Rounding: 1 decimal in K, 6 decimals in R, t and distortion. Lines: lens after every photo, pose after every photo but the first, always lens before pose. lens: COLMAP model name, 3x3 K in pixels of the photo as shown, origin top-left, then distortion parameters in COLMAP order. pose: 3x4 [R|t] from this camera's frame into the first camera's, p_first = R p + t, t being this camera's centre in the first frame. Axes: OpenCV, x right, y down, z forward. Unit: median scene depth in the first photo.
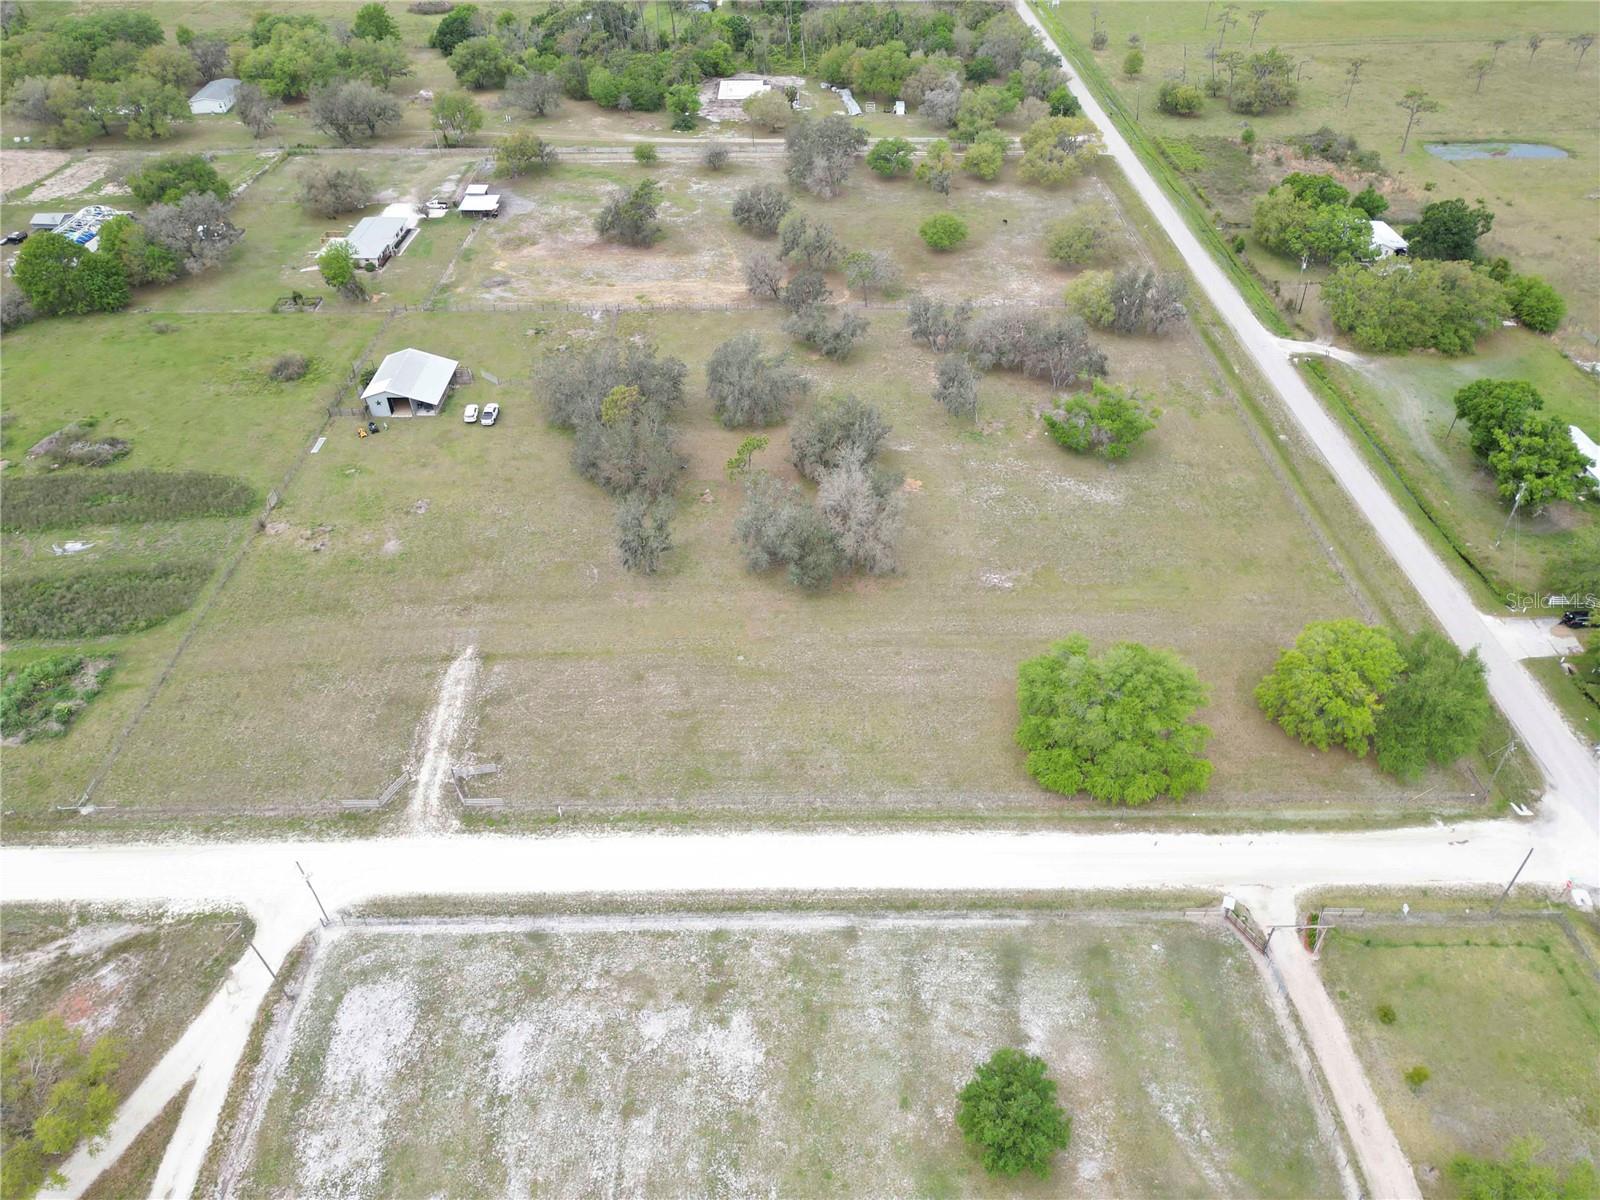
lens RADIAL K [[1121.6, 0, 802.8], [0, 1121.6, 600.5], [0, 0, 1]] dist [0.064795, -0.060210]
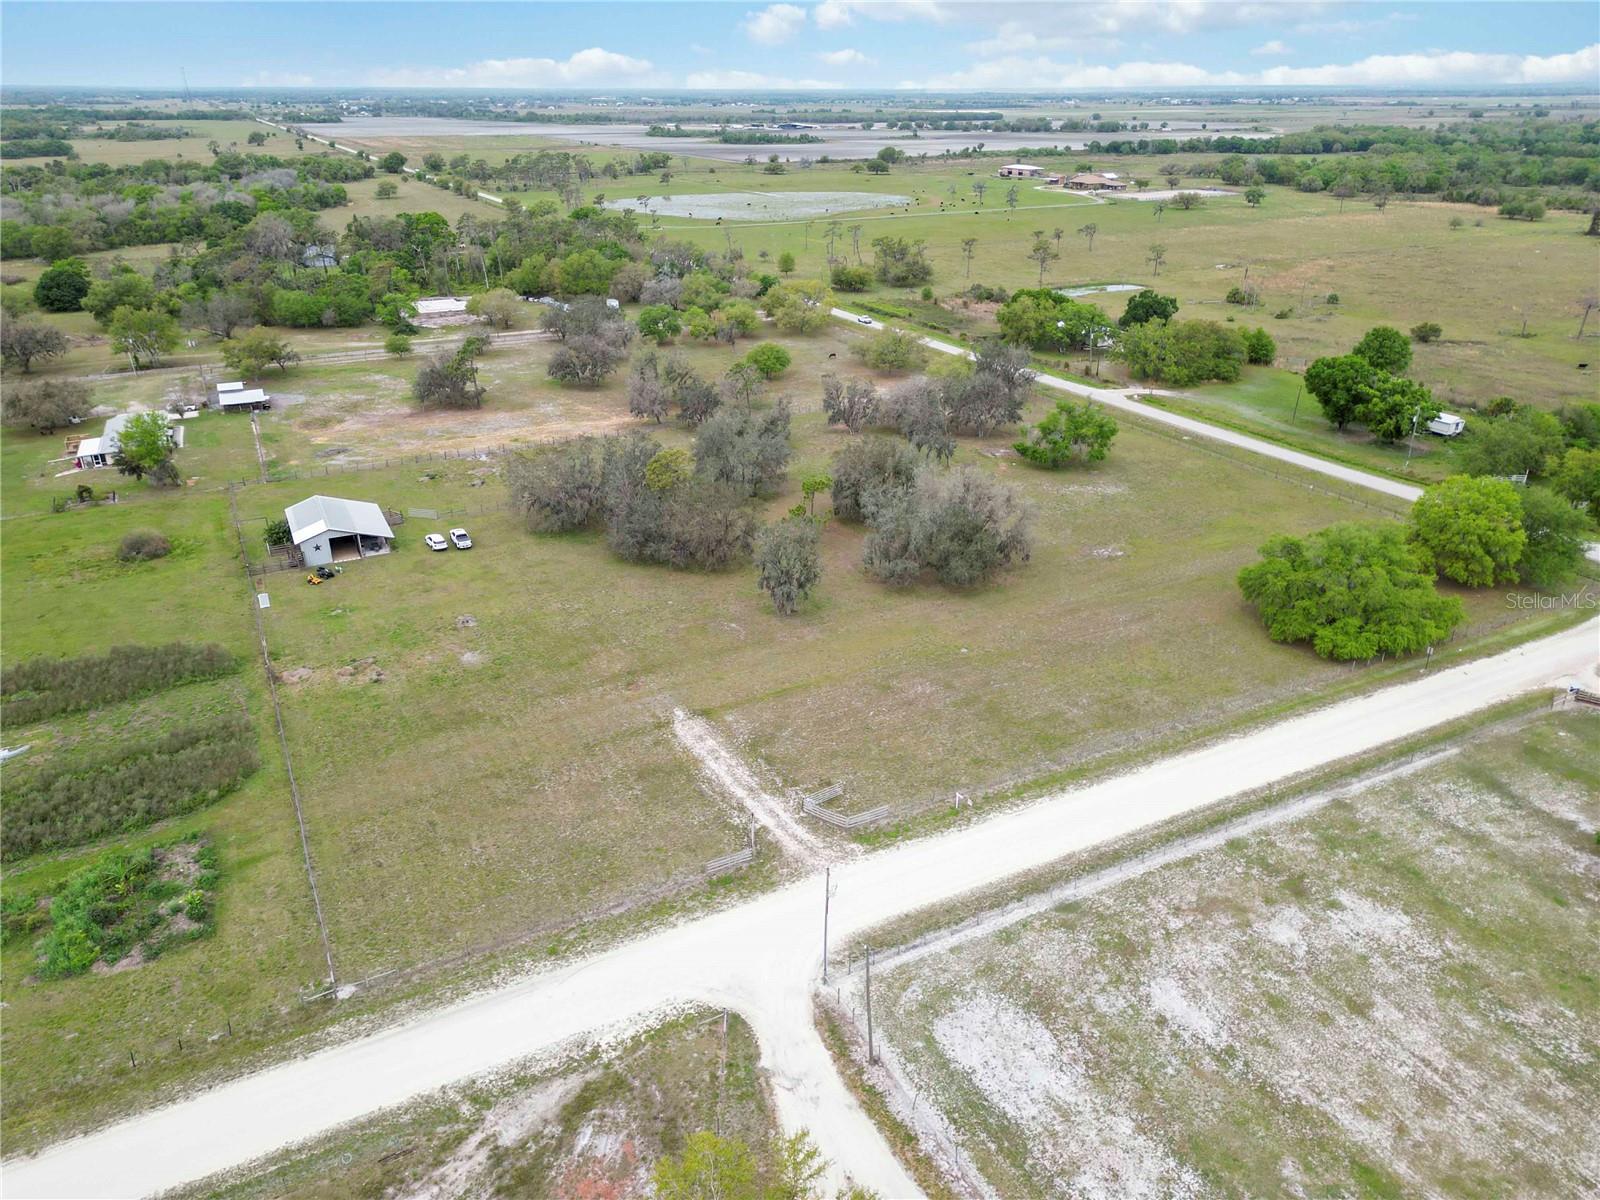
lens RADIAL K [[1121.6, 0, 802.8], [0, 1121.6, 600.5], [0, 0, 1]] dist [0.064795, -0.060210]
pose [[0.889478, -0.184603, 0.418031, -0.627178], [0.284971, 0.939190, -0.191608, 0.173194], [-0.357239, 0.289557, 0.887996, 0.263054]]
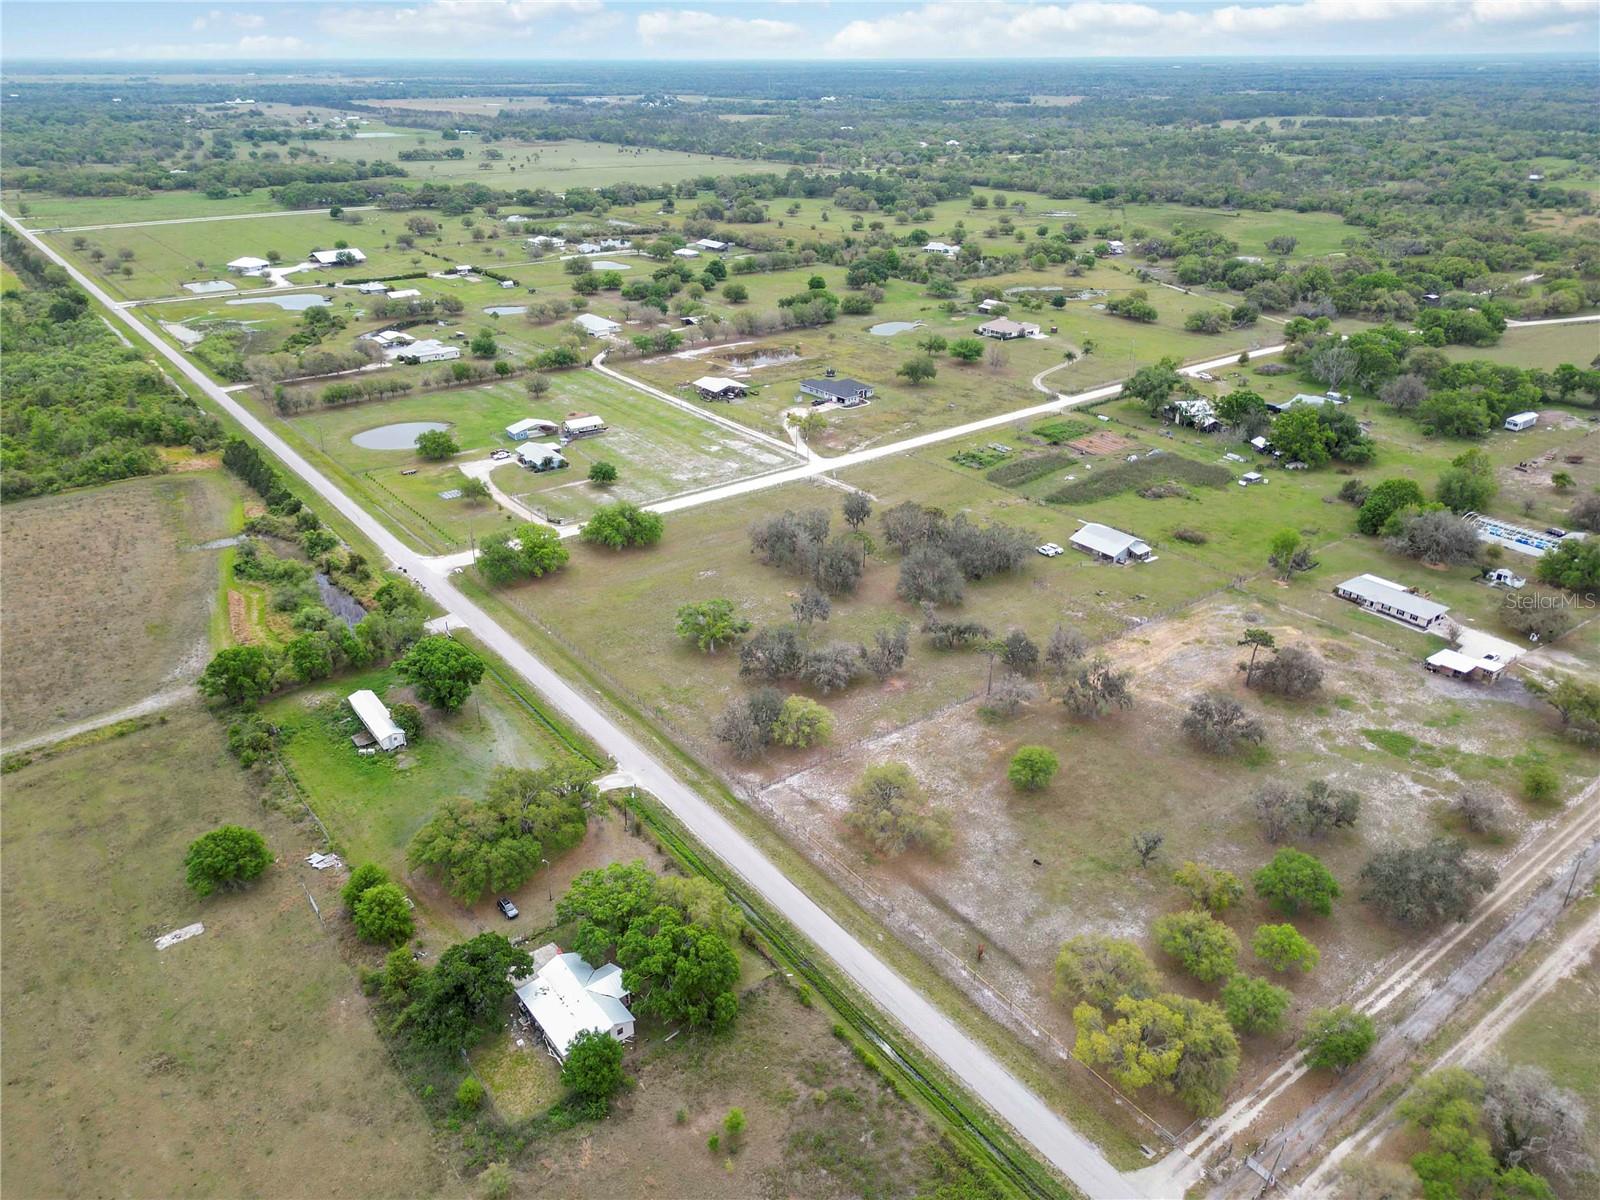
lens RADIAL K [[1115.6, 0, 804.3], [0, 1115.6, 599.8], [0, 0, 1]] dist [0.074204, -0.072586]
pose [[-0.801096, 0.268464, -0.534951, 1.327516], [-0.371828, 0.477162, 0.796279, -1.944064], [0.469031, 0.836806, -0.282429, 2.057663]]
